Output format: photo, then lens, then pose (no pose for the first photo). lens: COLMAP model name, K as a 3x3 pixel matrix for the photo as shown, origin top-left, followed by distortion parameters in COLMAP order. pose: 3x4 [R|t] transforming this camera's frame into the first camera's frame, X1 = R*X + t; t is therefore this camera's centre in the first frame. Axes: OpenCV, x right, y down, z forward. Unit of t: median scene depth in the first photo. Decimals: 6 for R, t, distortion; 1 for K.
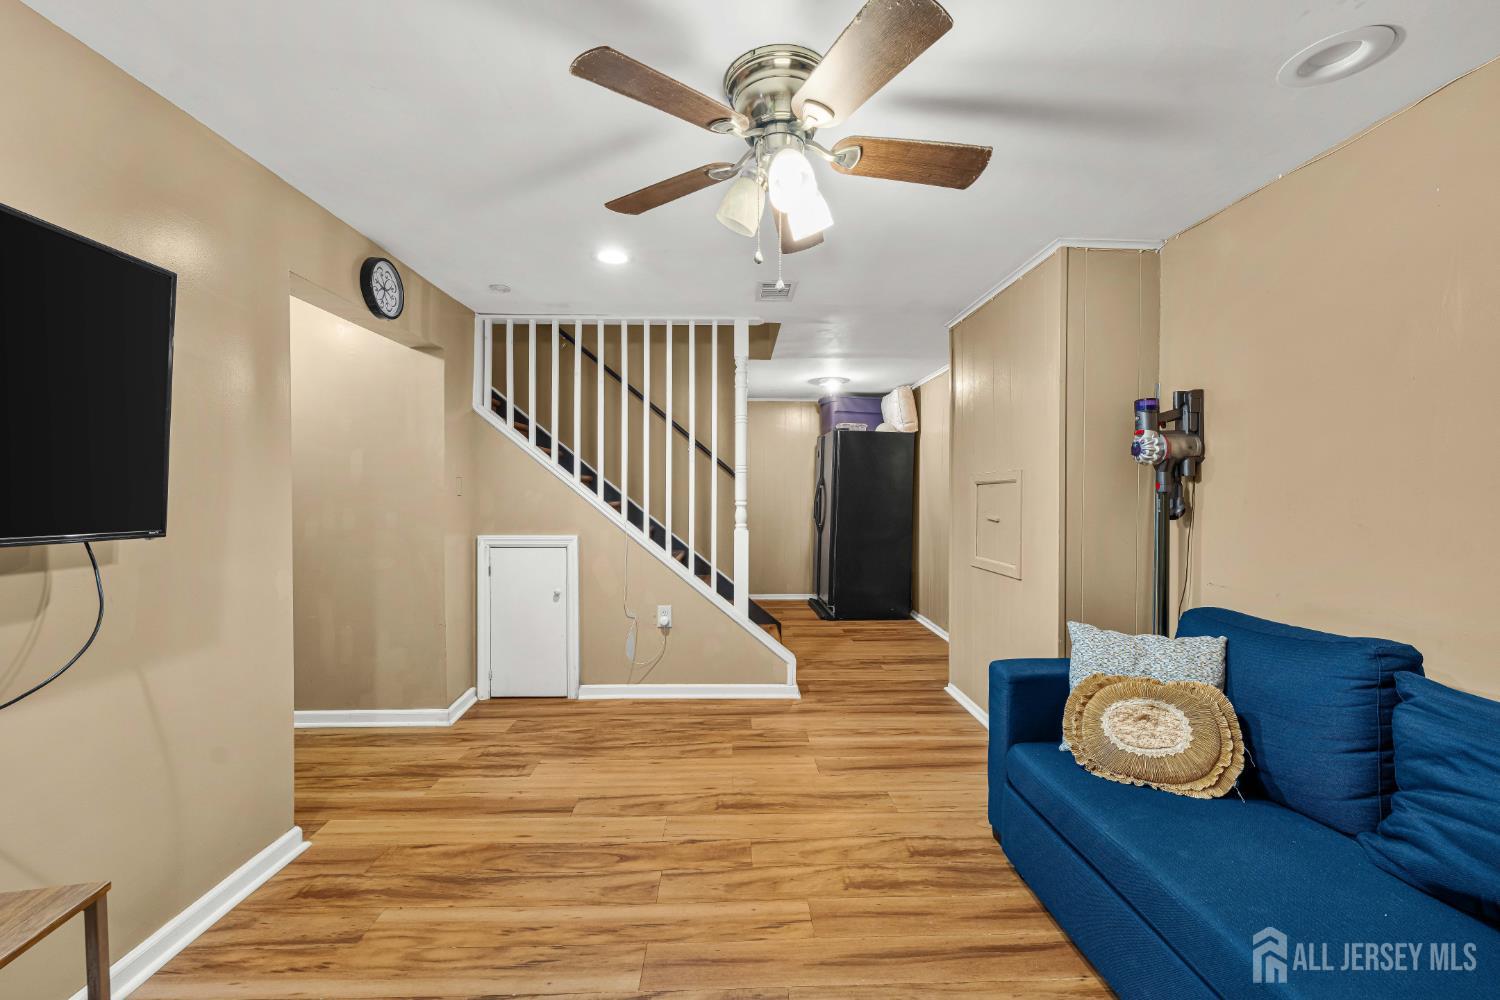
lens RADIAL K [[599.4, 0, 750.0], [0, 599.4, 500.0], [0, 0, 1]] dist [0.000297, 0.000109]
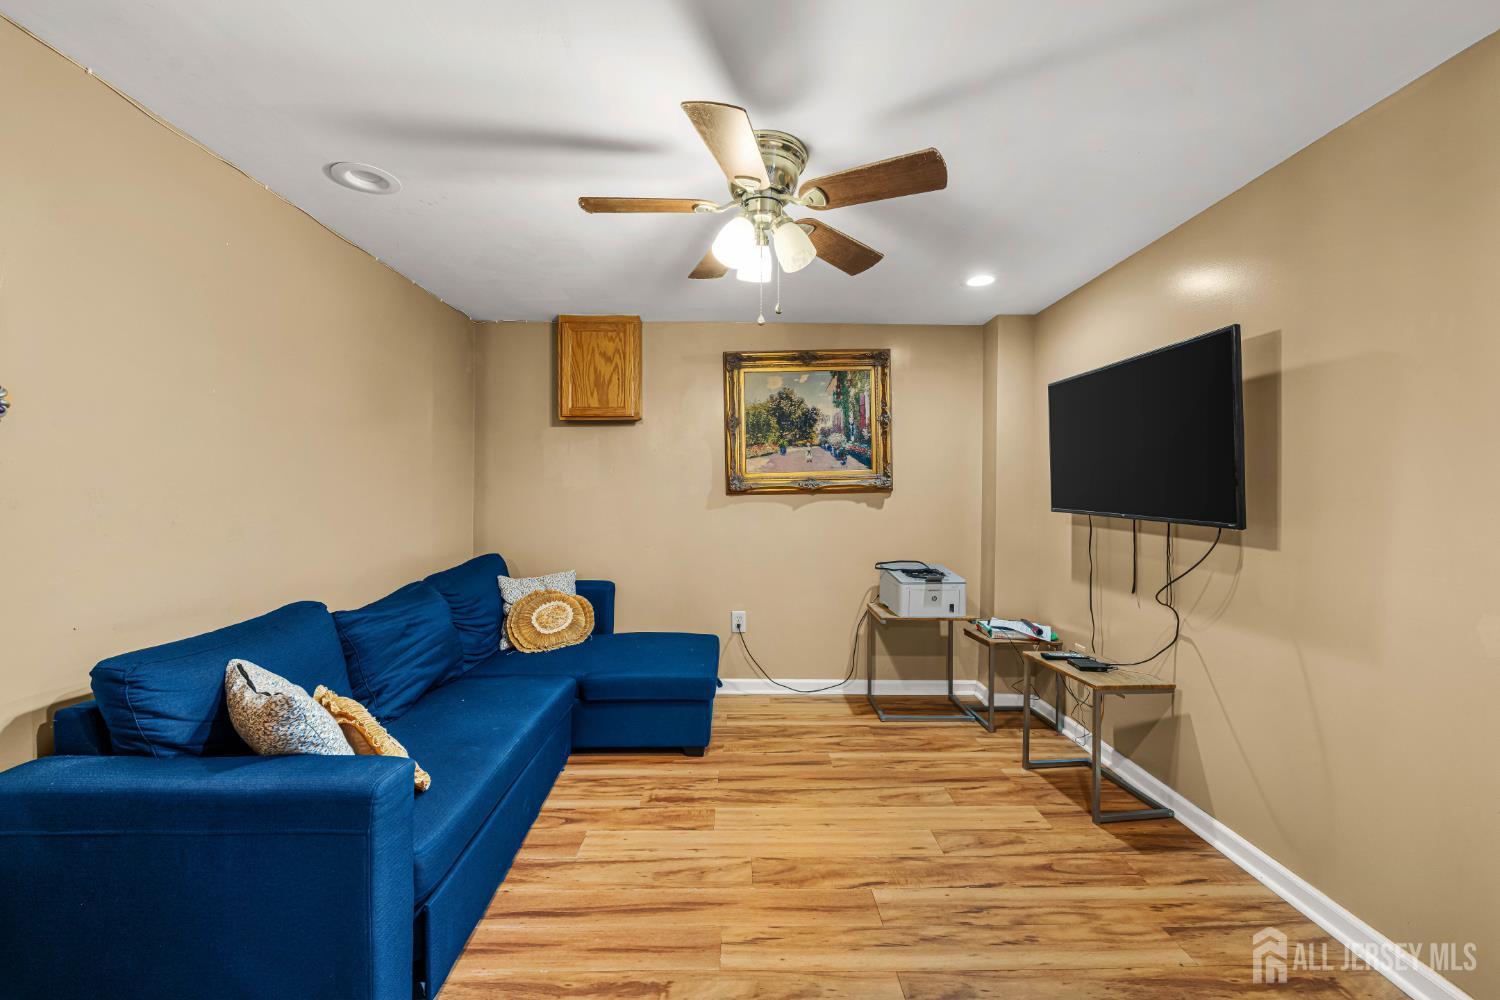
lens RADIAL K [[582.5, 0, 739.1], [0, 582.5, 483.3], [0, 0, 1]] dist [-0.002735, -0.000181]
pose [[-0.999329, -0.005988, 0.036121, 0.042961], [-0.005809, 0.999970, 0.005037, -0.030915], [-0.036150, 0.004823, -0.999335, 1.815762]]
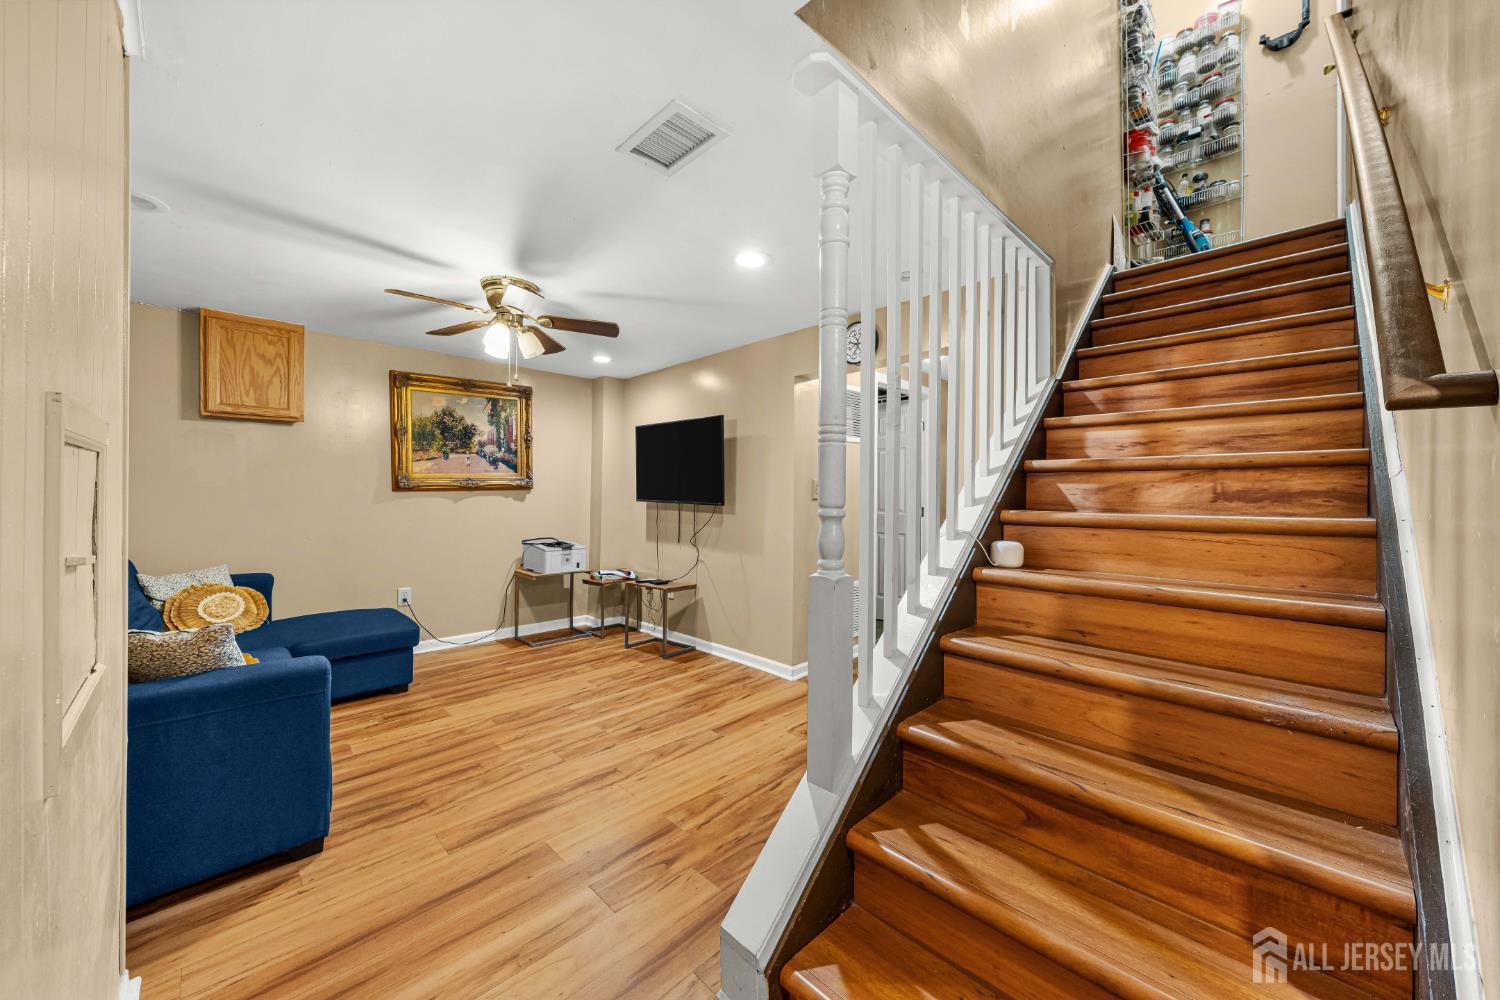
lens RADIAL K [[551.8, 0, 749.4], [0, 551.8, 492.5], [0, 0, 1]] dist [-0.000766, -0.000069]
pose [[-0.740765, -0.009293, -0.671700, 0.584179], [-0.019474, 0.999781, 0.007645, -0.021646], [0.671482, 0.018743, -0.740784, 2.448149]]
